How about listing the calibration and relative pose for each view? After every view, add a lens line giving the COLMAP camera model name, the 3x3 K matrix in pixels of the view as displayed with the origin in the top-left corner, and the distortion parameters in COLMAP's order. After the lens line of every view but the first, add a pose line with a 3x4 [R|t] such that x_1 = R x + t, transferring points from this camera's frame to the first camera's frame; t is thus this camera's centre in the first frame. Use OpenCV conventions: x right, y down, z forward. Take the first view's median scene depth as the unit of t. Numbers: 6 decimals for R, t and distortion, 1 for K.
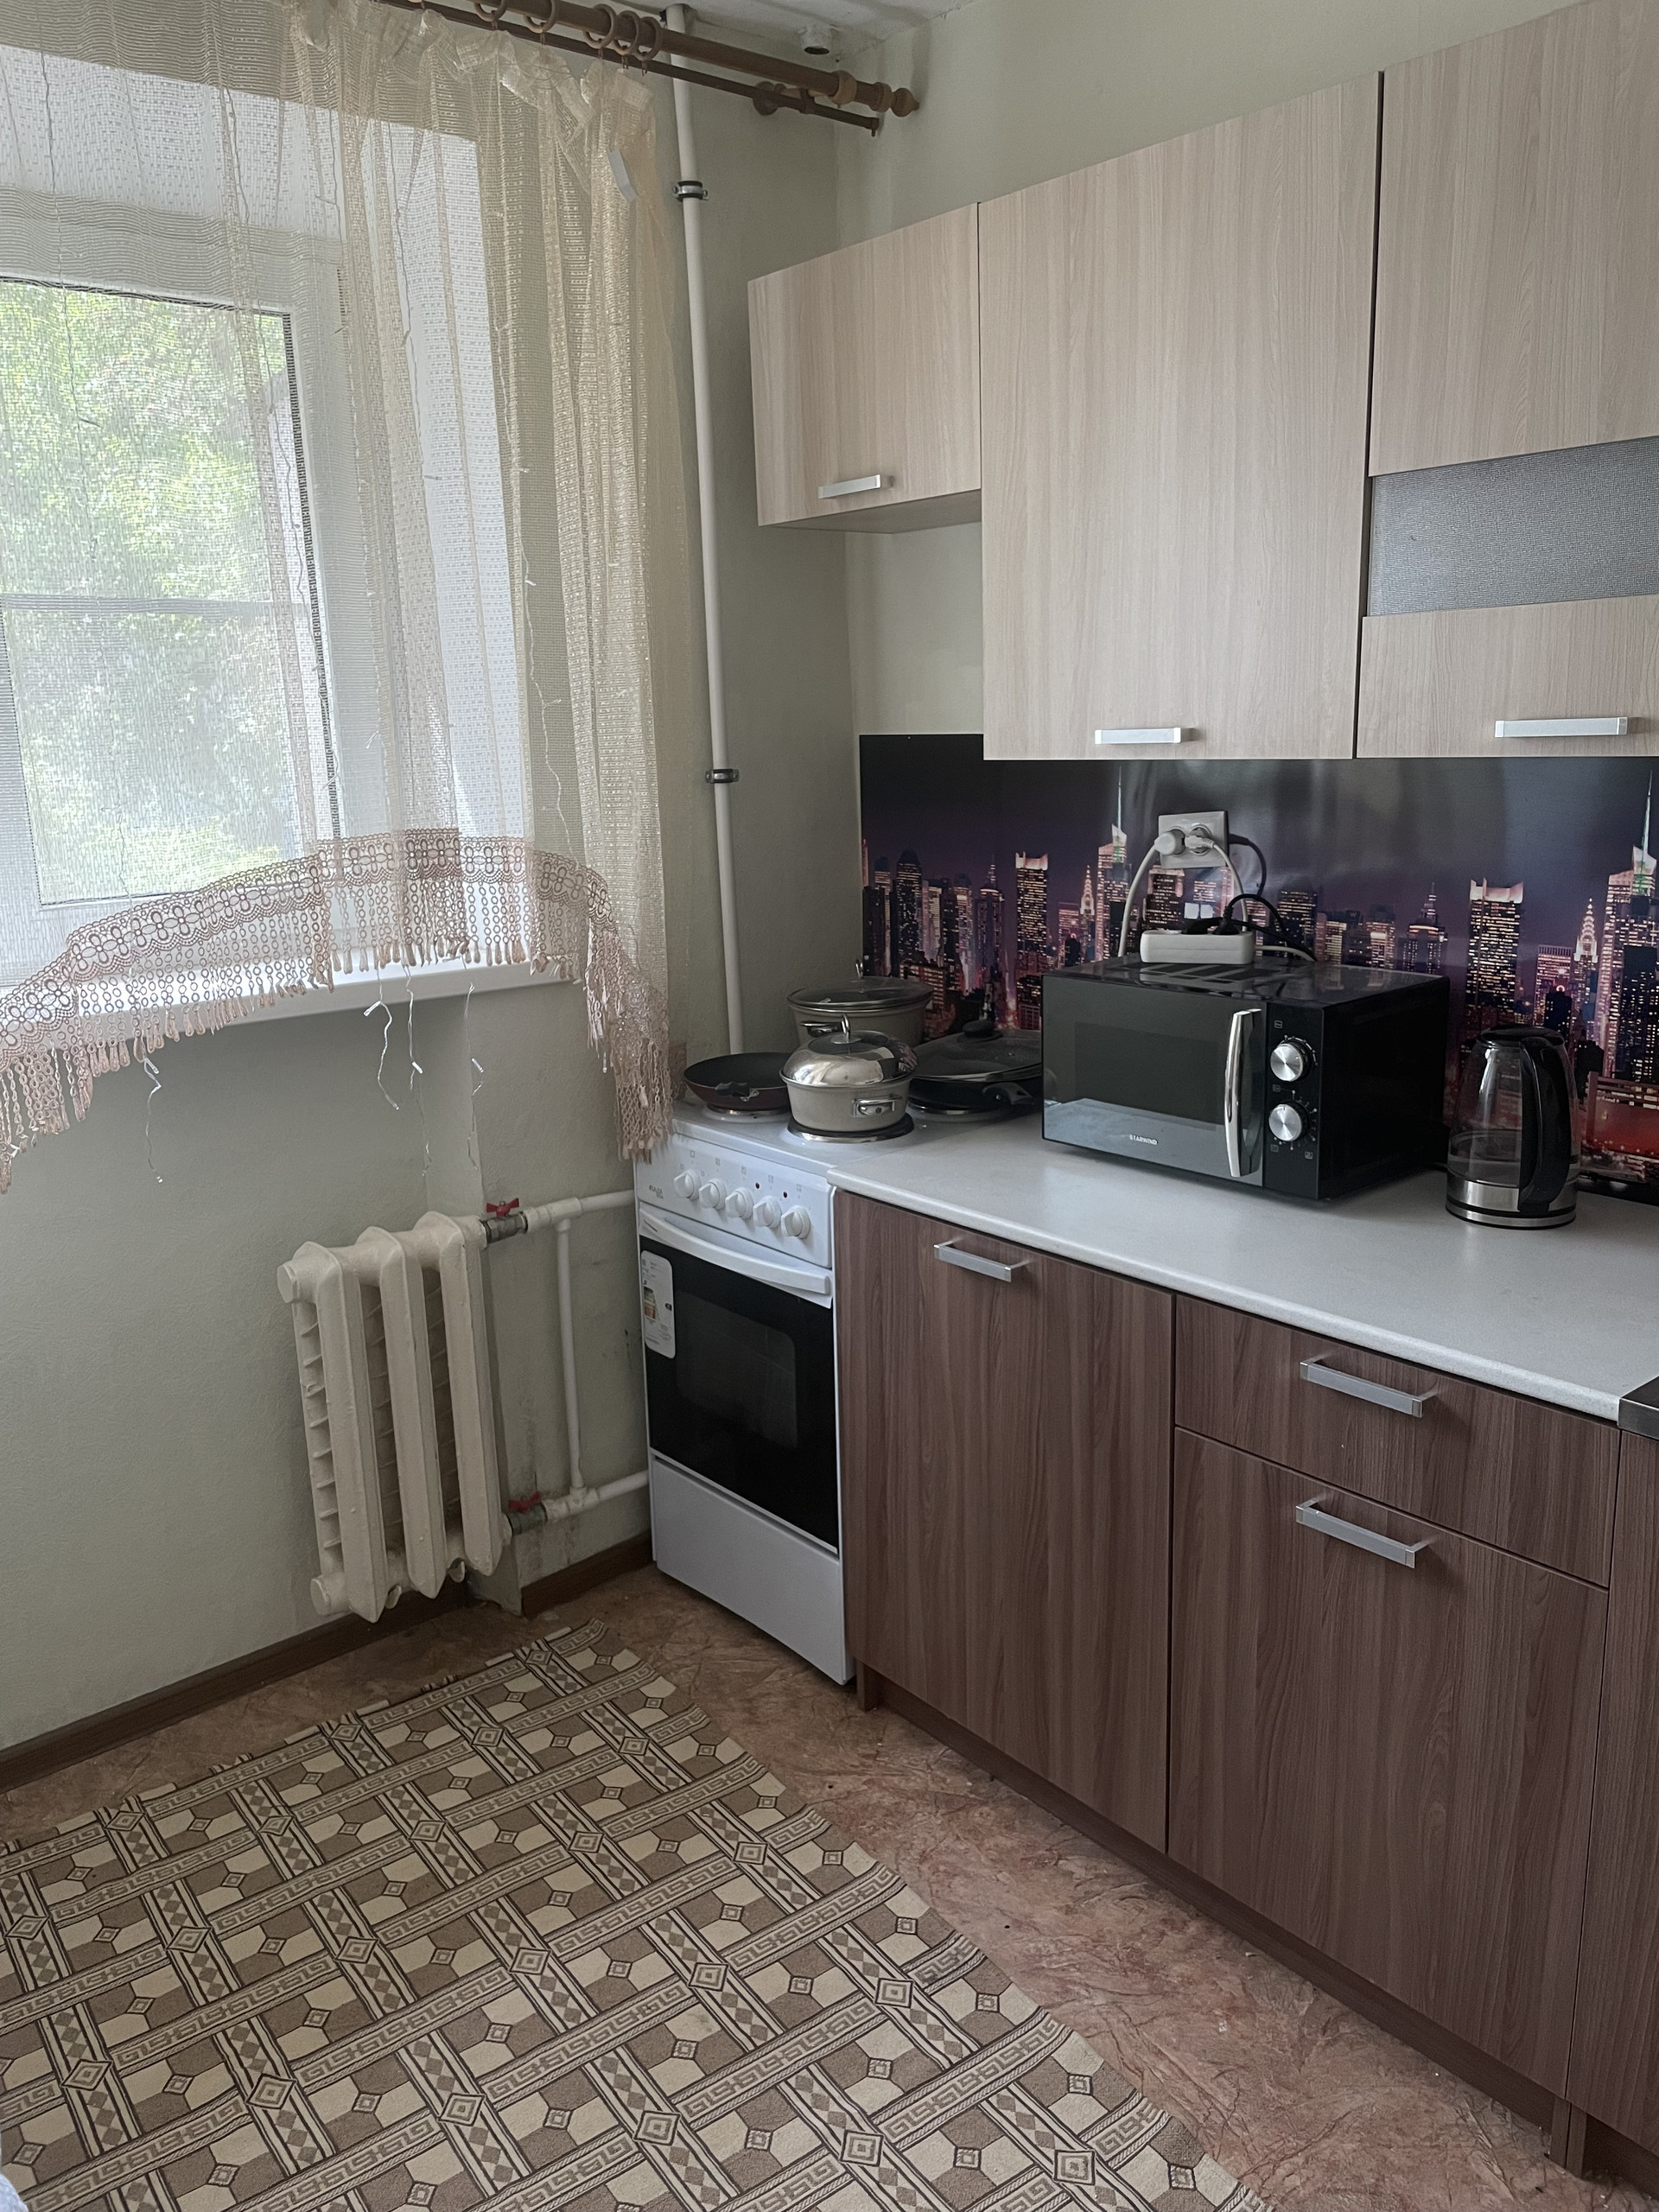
lens RADIAL K [[1669.9, 0, 823.0], [0, 1669.9, 1114.7], [0, 0, 1]] dist [0.031741, -0.023243]
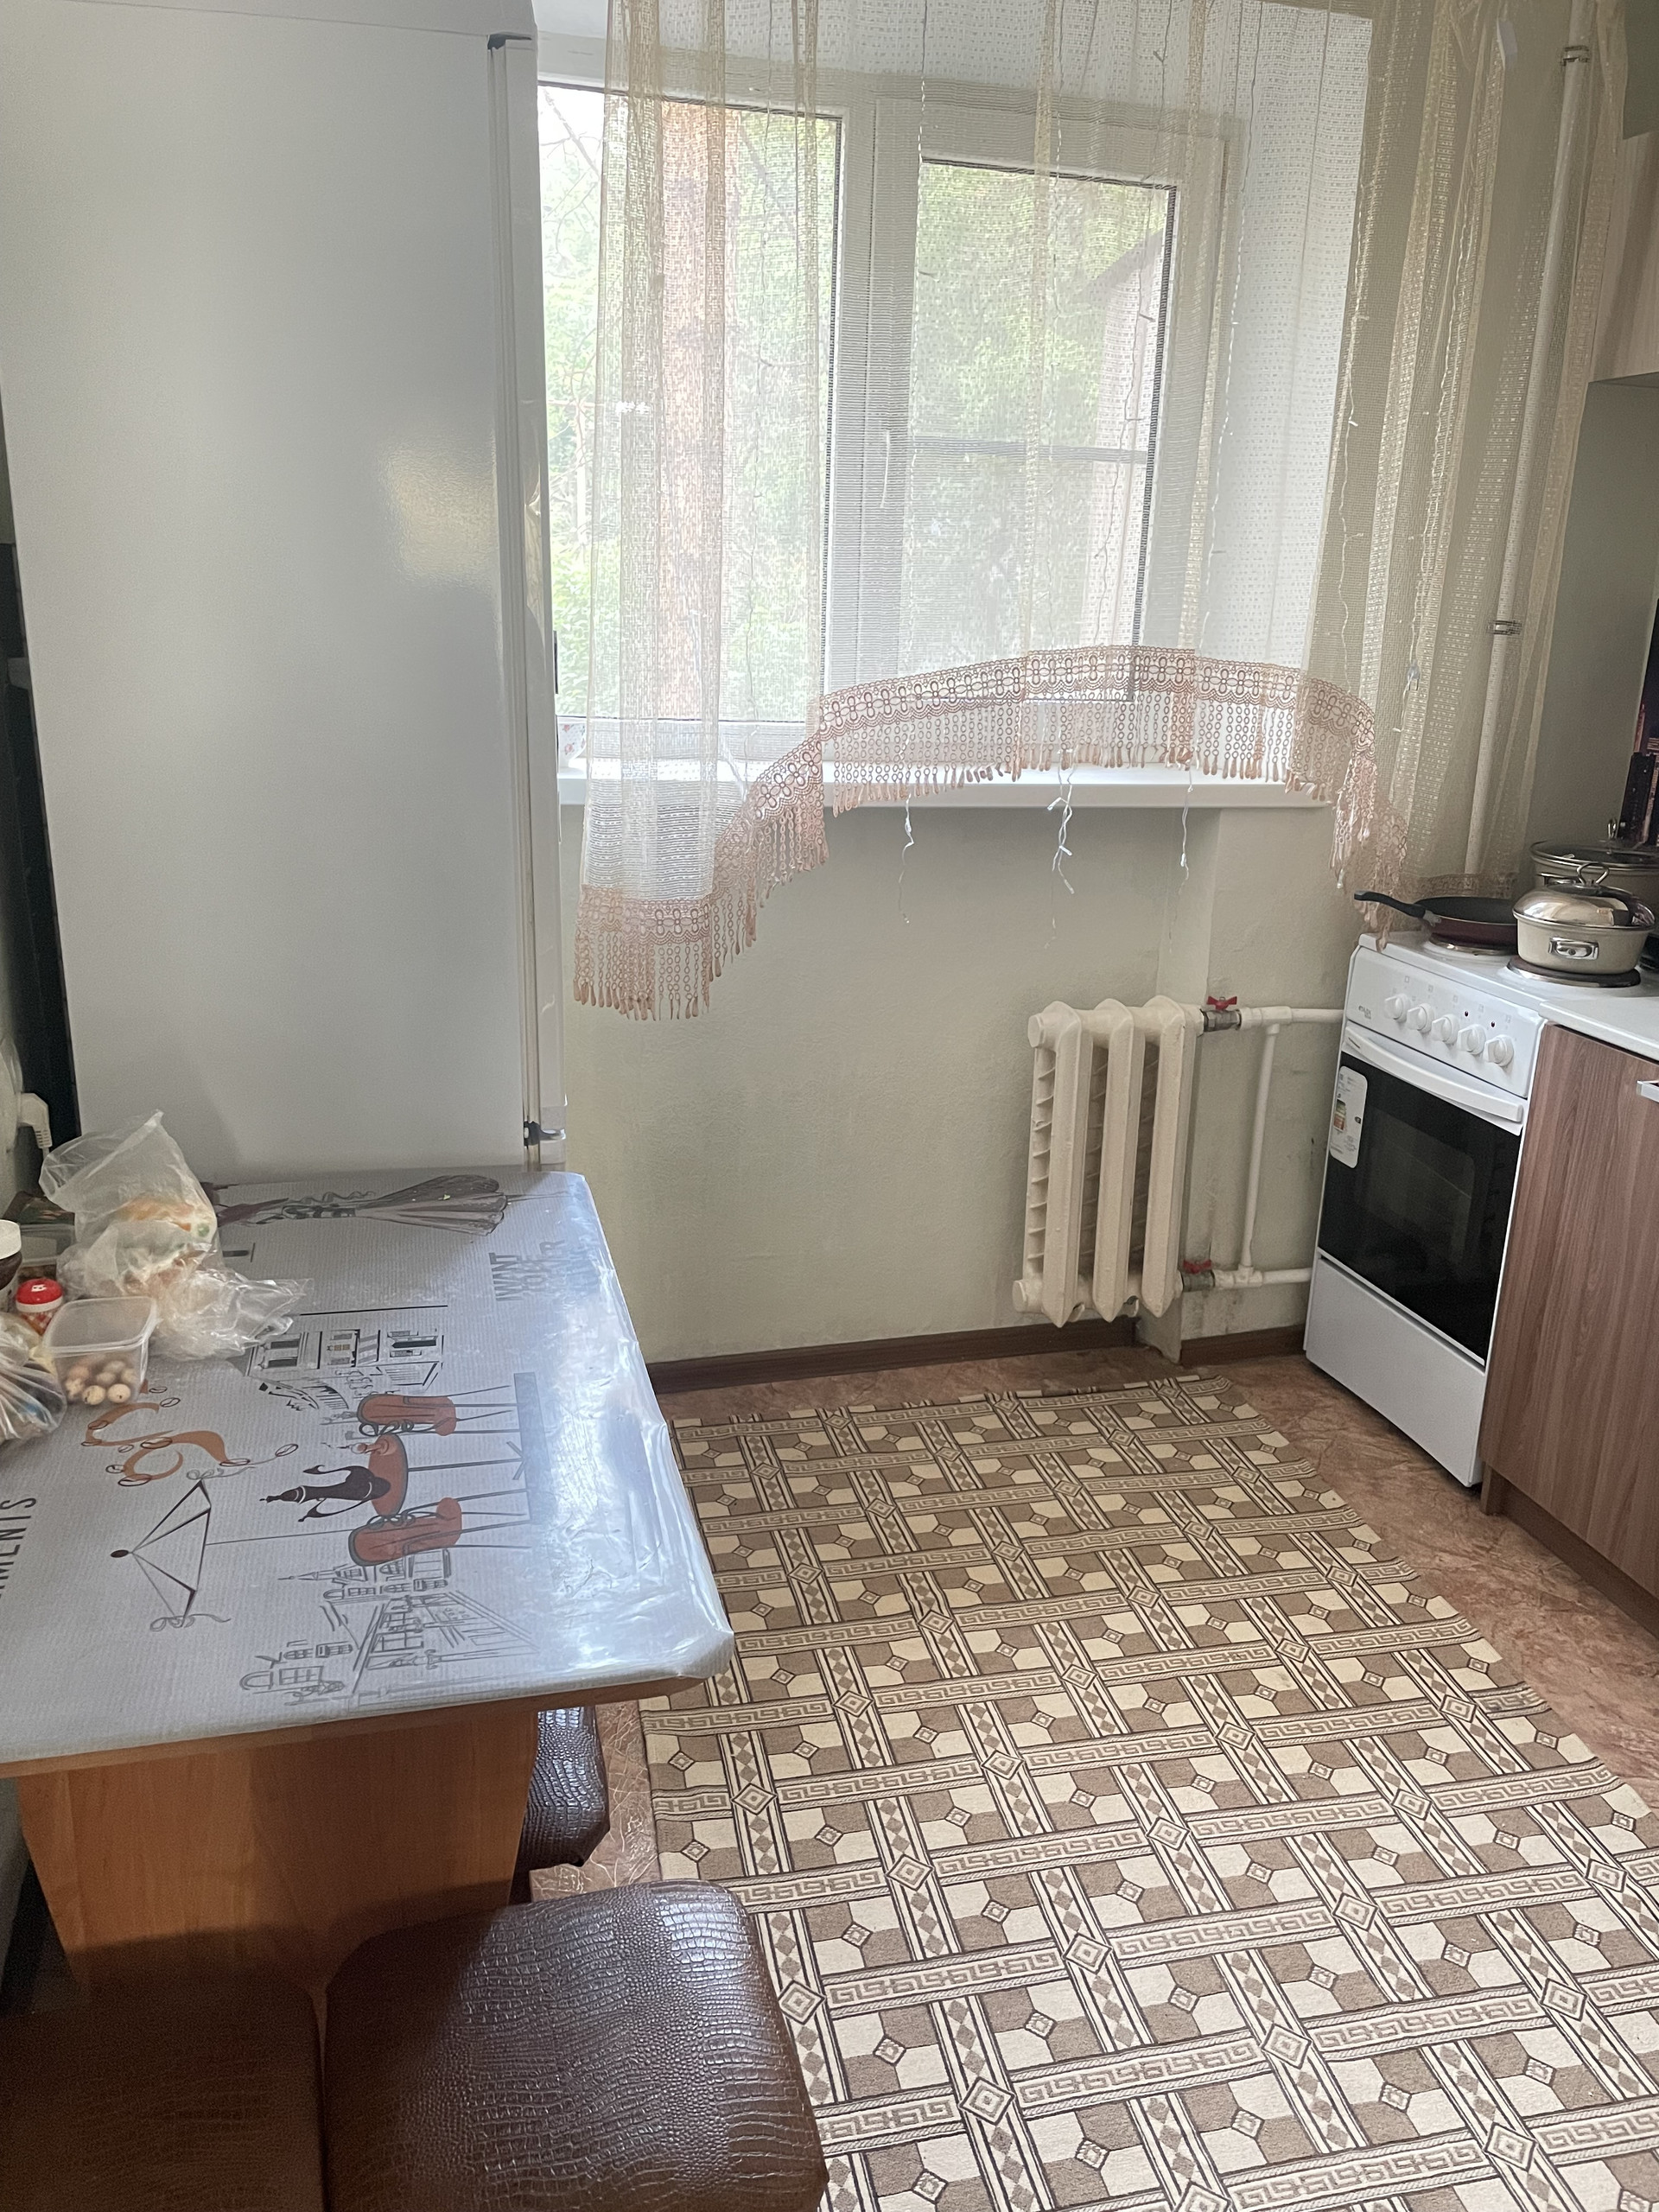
lens RADIAL K [[1669.9, 0, 832.9], [0, 1669.9, 1096.5], [0, 0, 1]] dist [0.031741, -0.023243]
pose [[0.909335, 0.169459, -0.379992, 0.008279], [-0.143511, 0.984997, 0.095837, 0.049289], [0.390532, -0.032615, 0.920011, -0.141888]]
